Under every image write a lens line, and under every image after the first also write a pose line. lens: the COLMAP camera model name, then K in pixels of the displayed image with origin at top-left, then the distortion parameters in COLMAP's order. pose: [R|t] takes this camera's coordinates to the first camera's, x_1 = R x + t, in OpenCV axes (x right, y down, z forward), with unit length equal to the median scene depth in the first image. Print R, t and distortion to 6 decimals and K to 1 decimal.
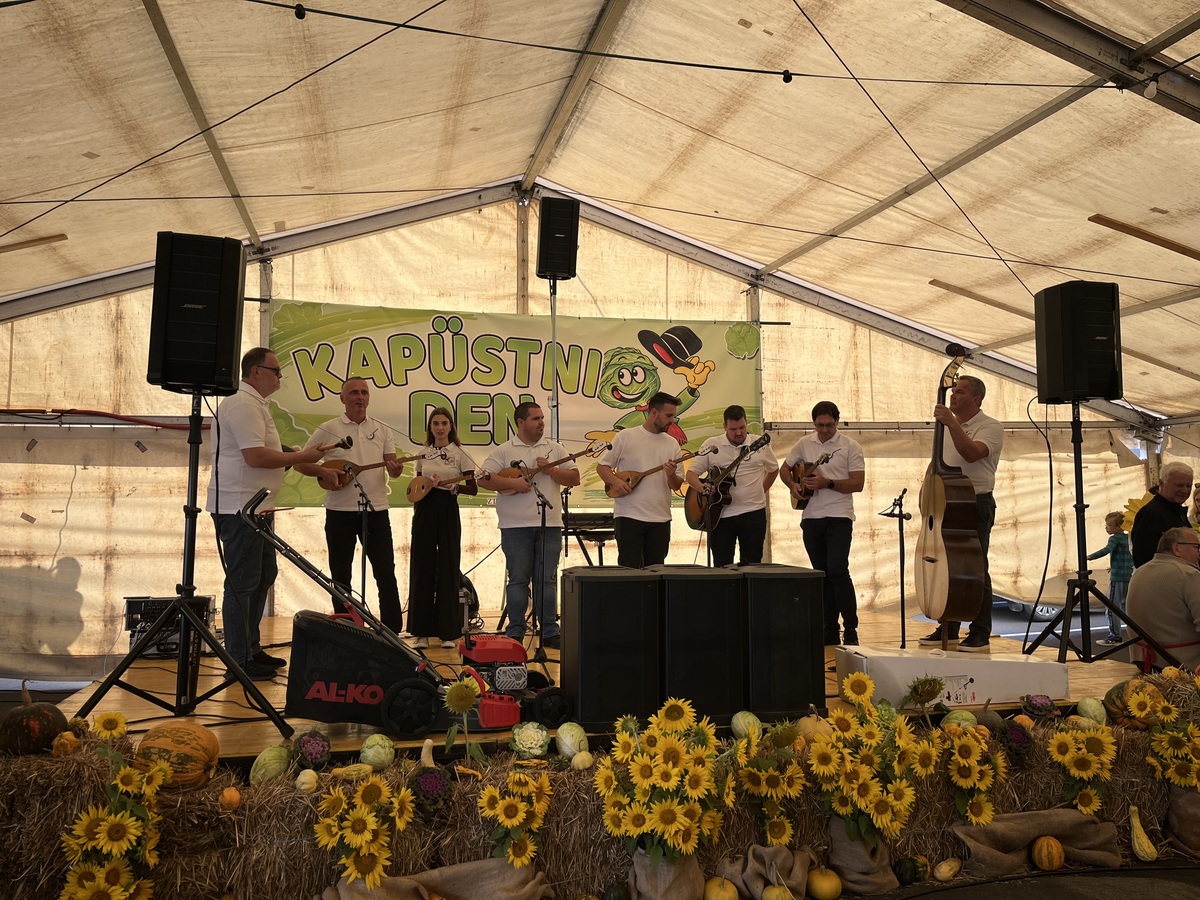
lens RADIAL K [[904.6, 0, 600.7], [0, 904.6, 447.6], [0, 0, 1]] dist [0.092209, -0.133680]
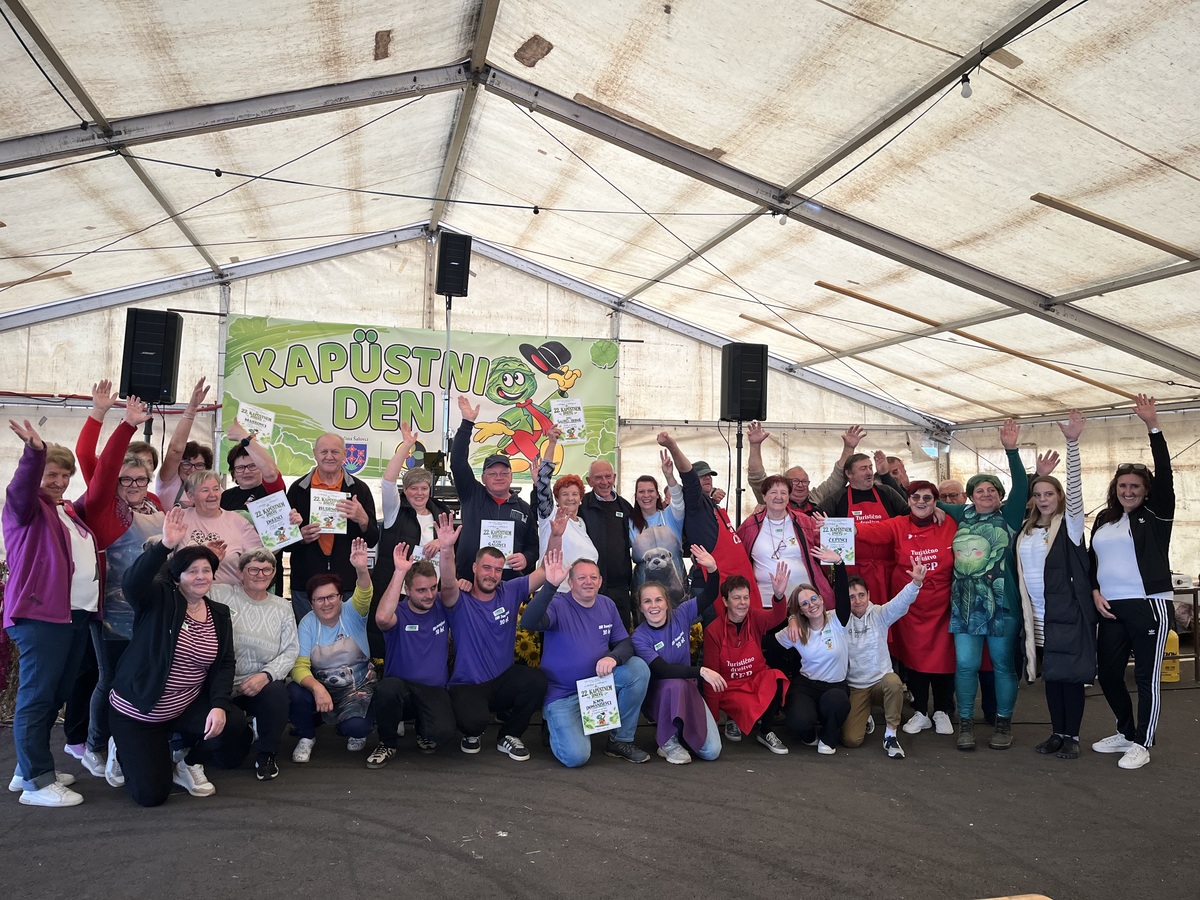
lens RADIAL K [[902.6, 0, 594.5], [0, 902.6, 444.0], [0, 0, 1]] dist [0.060914, -0.079735]
pose [[0.999502, 0.031507, -0.001981, 0.169532], [-0.031454, 0.999249, 0.022642, -0.023037], [0.002692, -0.022568, 0.999742, -0.297162]]
